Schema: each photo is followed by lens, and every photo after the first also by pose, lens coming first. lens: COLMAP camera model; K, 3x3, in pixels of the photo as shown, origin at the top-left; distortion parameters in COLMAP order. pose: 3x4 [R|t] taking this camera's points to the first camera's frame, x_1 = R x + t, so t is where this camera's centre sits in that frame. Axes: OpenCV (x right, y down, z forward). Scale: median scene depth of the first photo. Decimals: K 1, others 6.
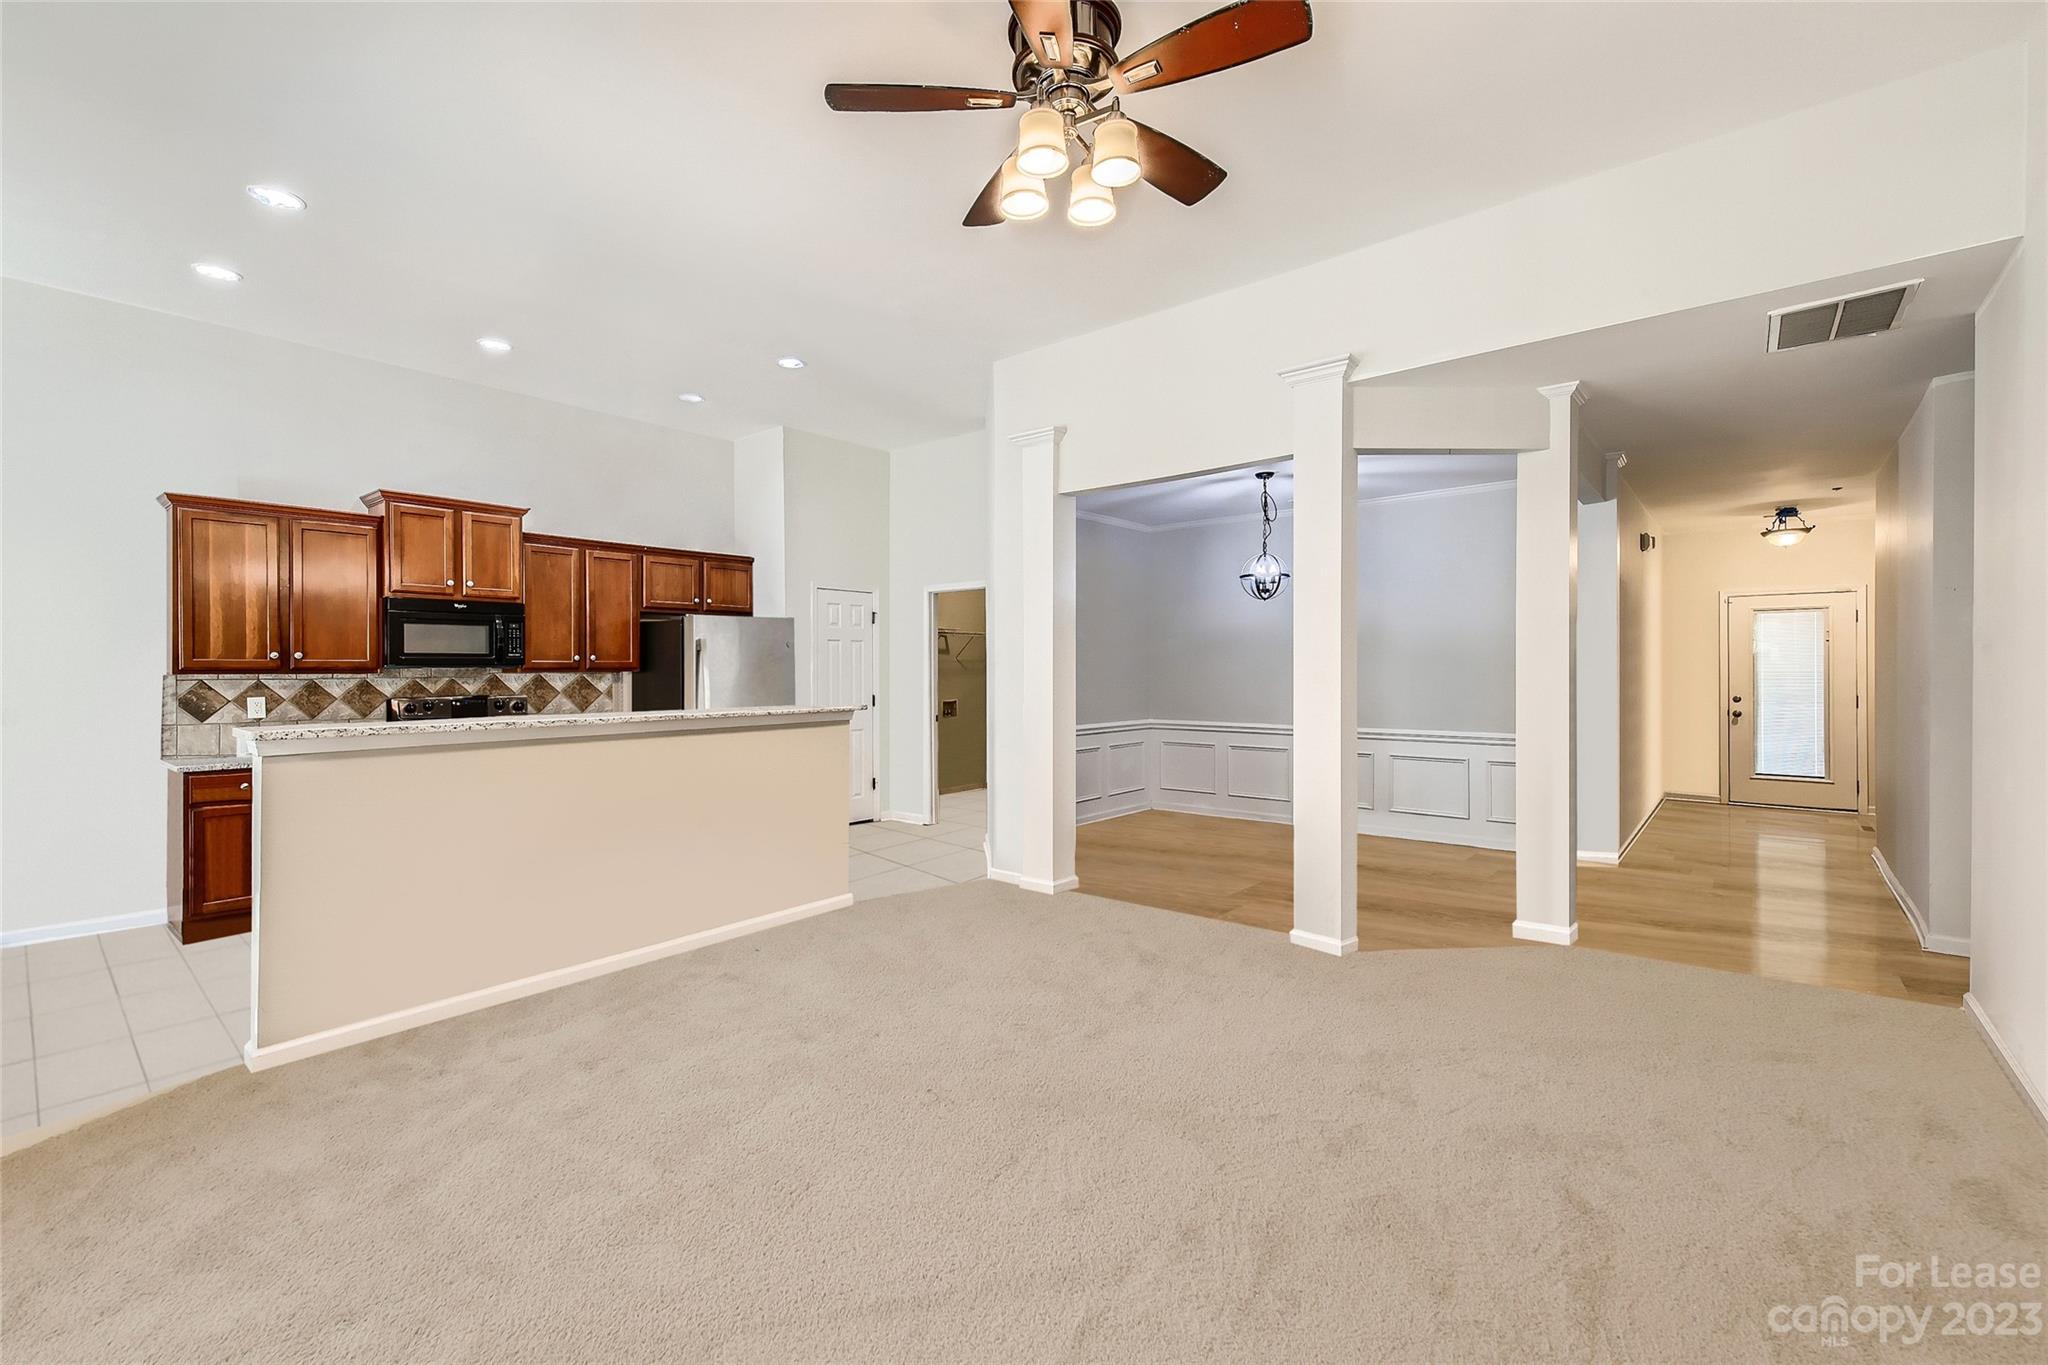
lens RADIAL K [[883.5, 0, 1024.7], [0, 883.5, 669.3], [0, 0, 1]] dist [-0.001105, -0.000202]
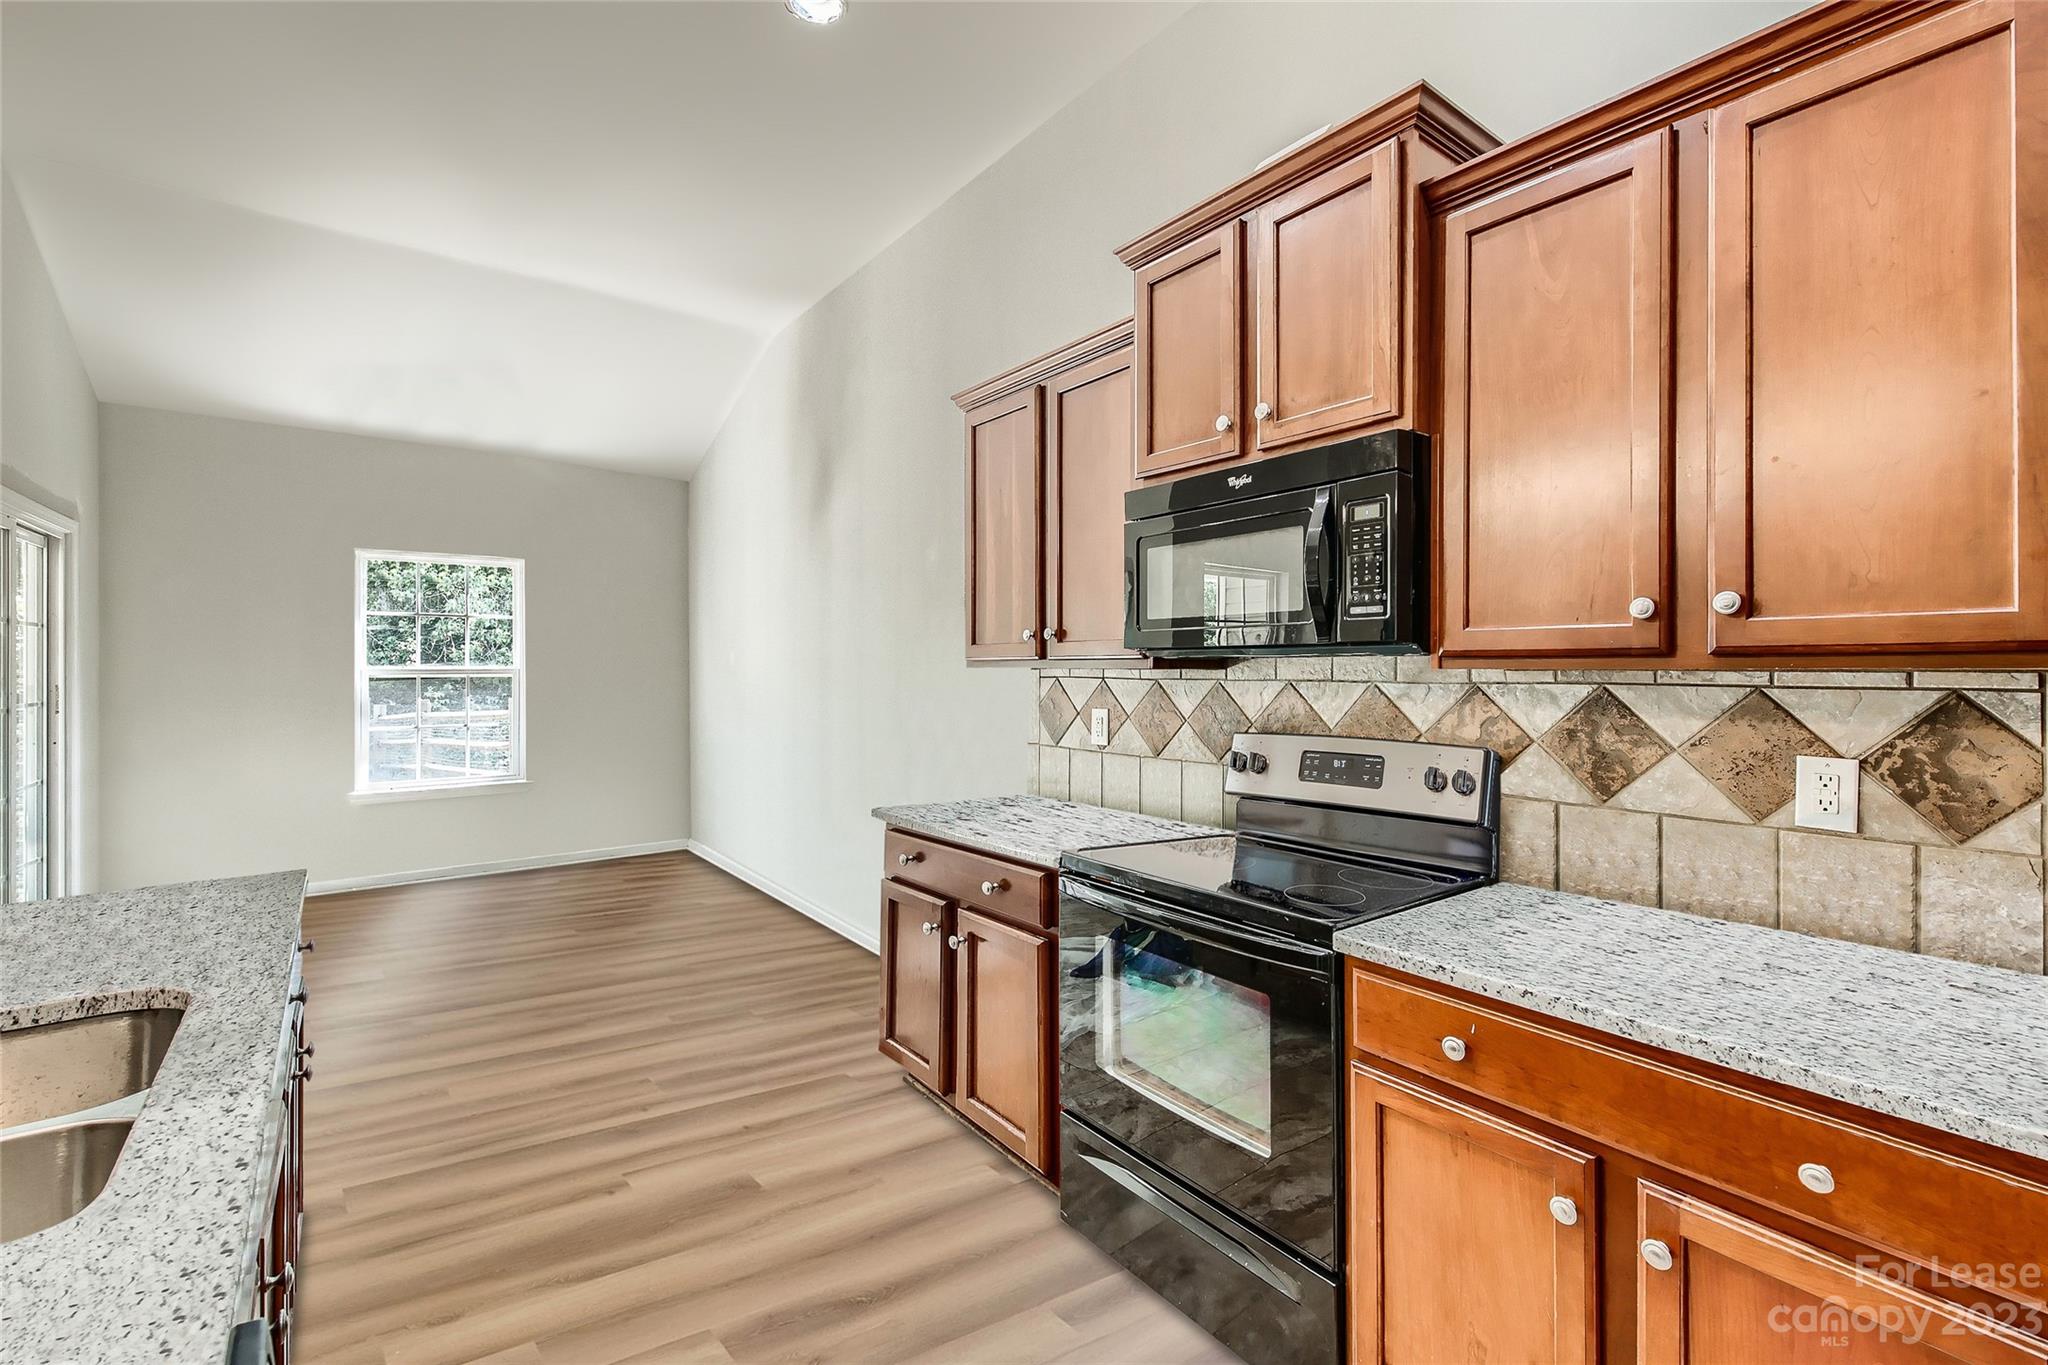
lens RADIAL K [[883.5, 0, 1024.7], [0, 883.5, 669.3], [0, 0, 1]] dist [-0.001105, -0.000202]
pose [[-0.233449, 0.003260, -0.972364, -0.294694], [-0.002700, 0.999988, 0.004001, 0.003497], [0.972365, 0.003559, -0.233438, 1.063467]]
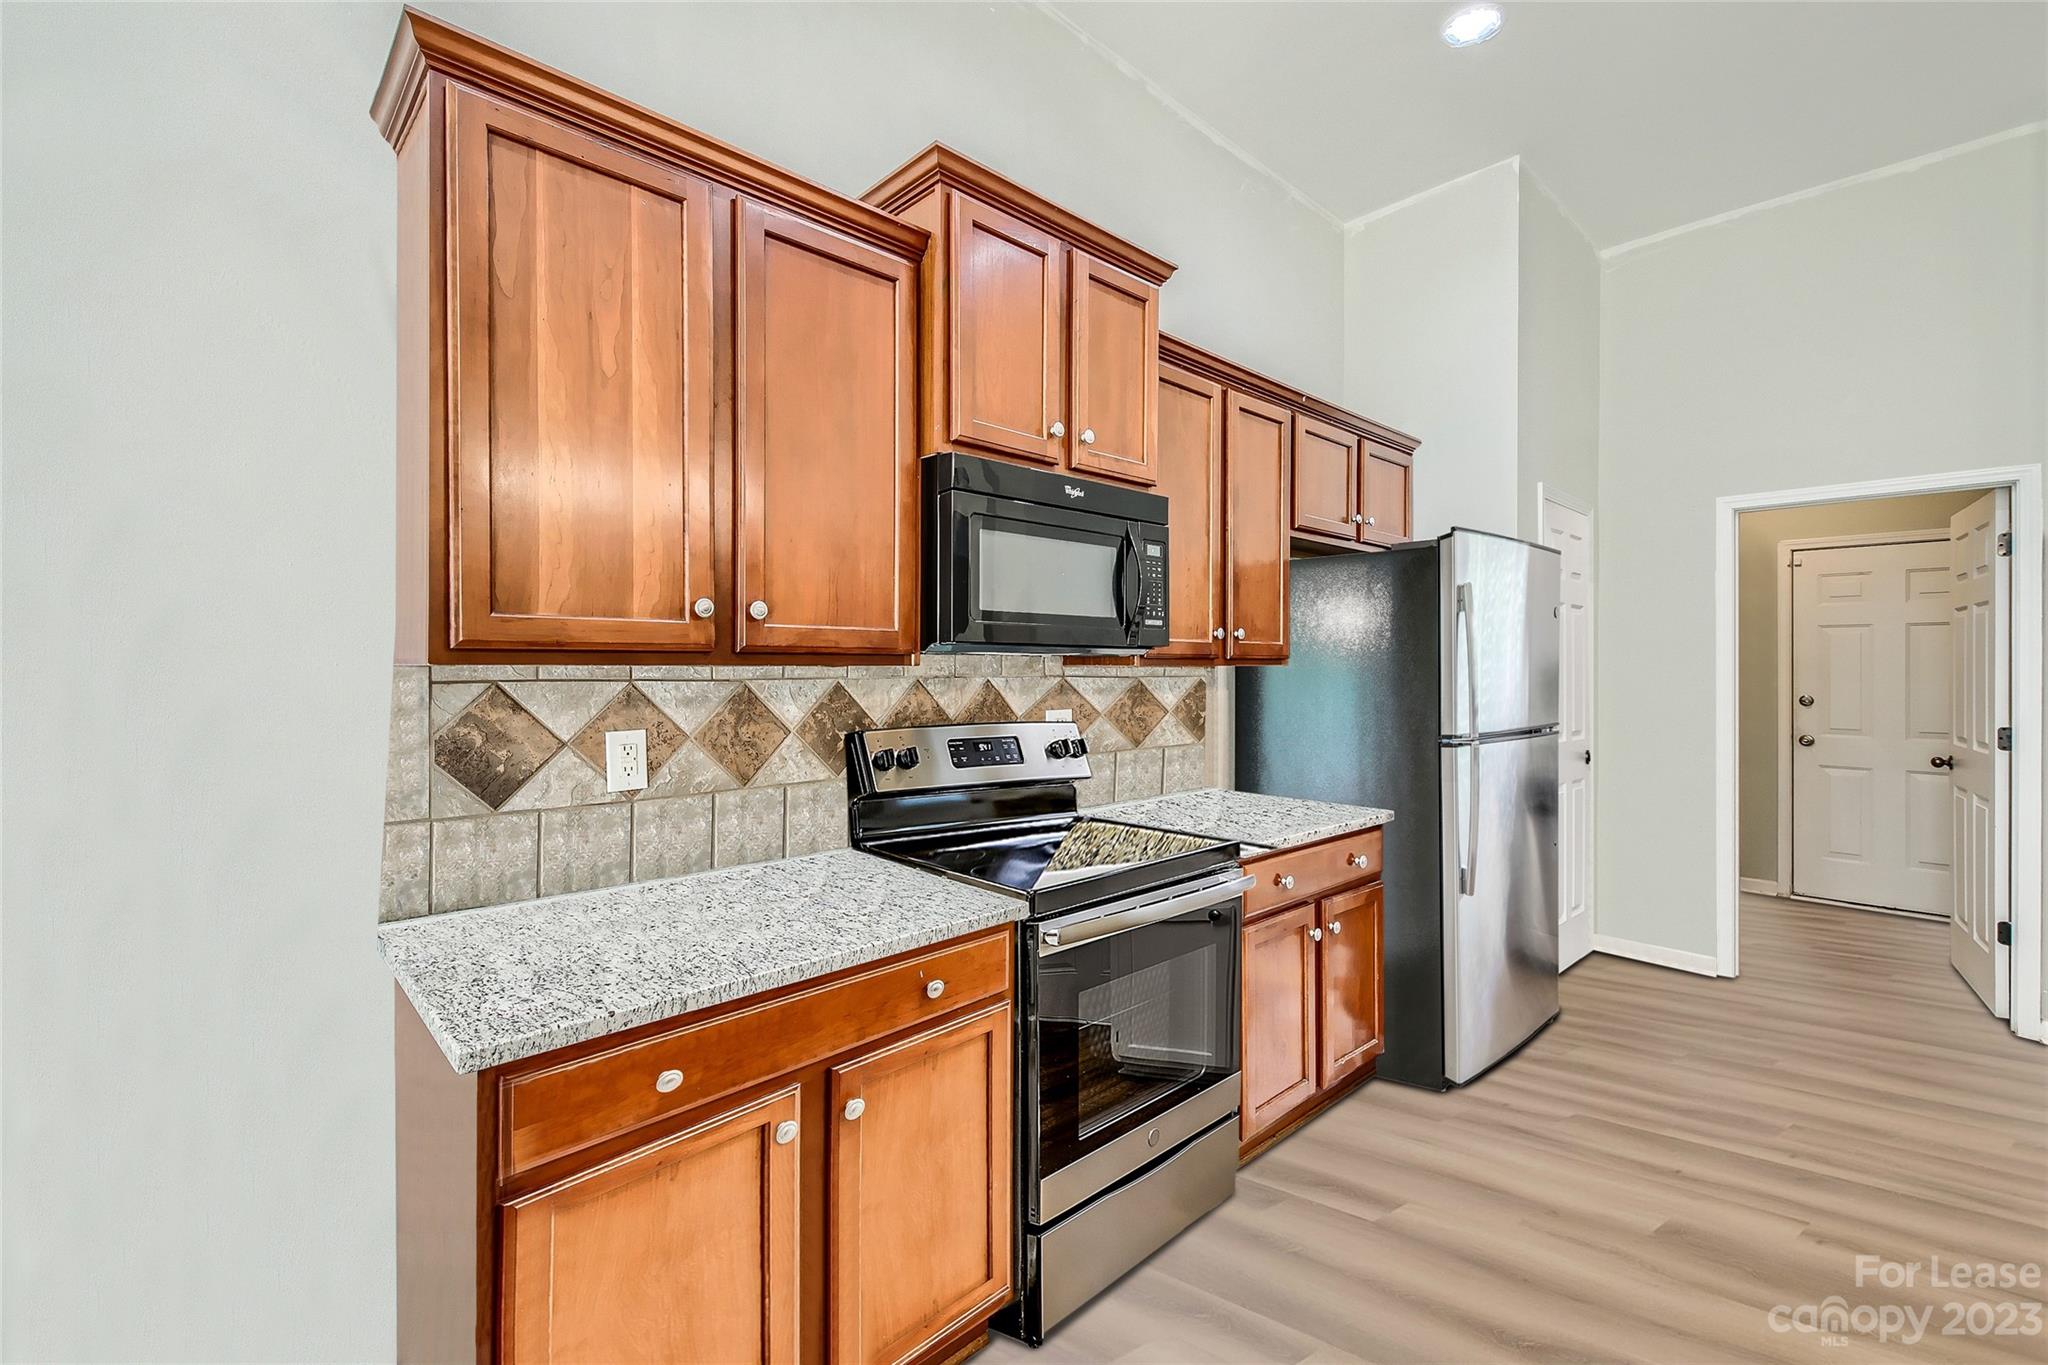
lens RADIAL K [[883.5, 0, 1024.7], [0, 883.5, 669.3], [0, 0, 1]] dist [-0.001105, -0.000202]
pose [[0.992057, 0.004035, -0.125722, -0.654385], [-0.003898, 0.999992, 0.001336, 0.005843], [0.125726, -0.000835, 0.992065, 0.656134]]
